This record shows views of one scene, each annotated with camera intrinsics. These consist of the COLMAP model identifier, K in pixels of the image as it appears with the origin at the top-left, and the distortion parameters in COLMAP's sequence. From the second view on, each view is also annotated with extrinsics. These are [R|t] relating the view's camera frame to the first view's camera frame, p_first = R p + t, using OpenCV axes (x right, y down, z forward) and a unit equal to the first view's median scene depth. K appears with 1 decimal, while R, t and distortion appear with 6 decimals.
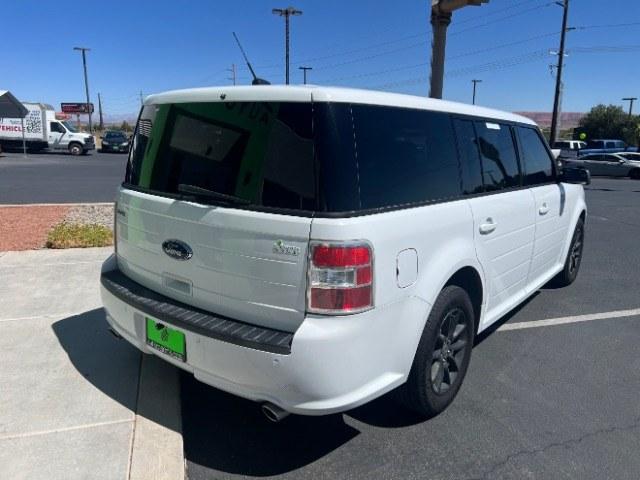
lens RADIAL K [[486.8, 0, 315.9], [0, 486.8, 242.0], [0, 0, 1]] dist [0.049049, -0.039570]
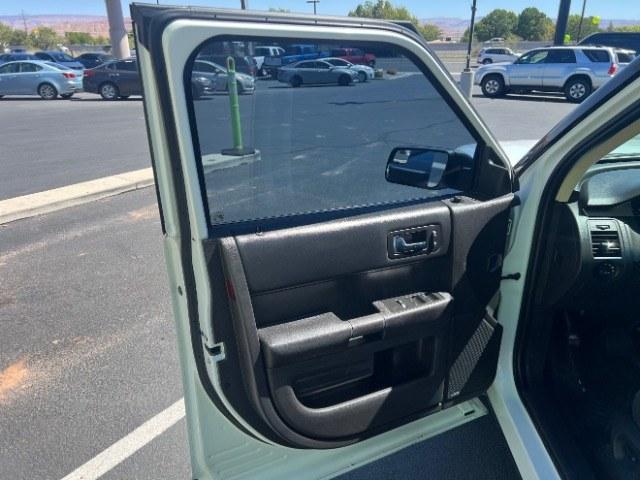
lens RADIAL K [[486.8, 0, 322.5], [0, 486.8, 241.4], [0, 0, 1]] dist [0.049049, -0.039570]
pose [[0.806450, -0.245118, 0.538104, -0.029487], [0.149734, 0.965026, 0.215186, -0.060926], [-0.572030, -0.092964, 0.814947, 0.252796]]
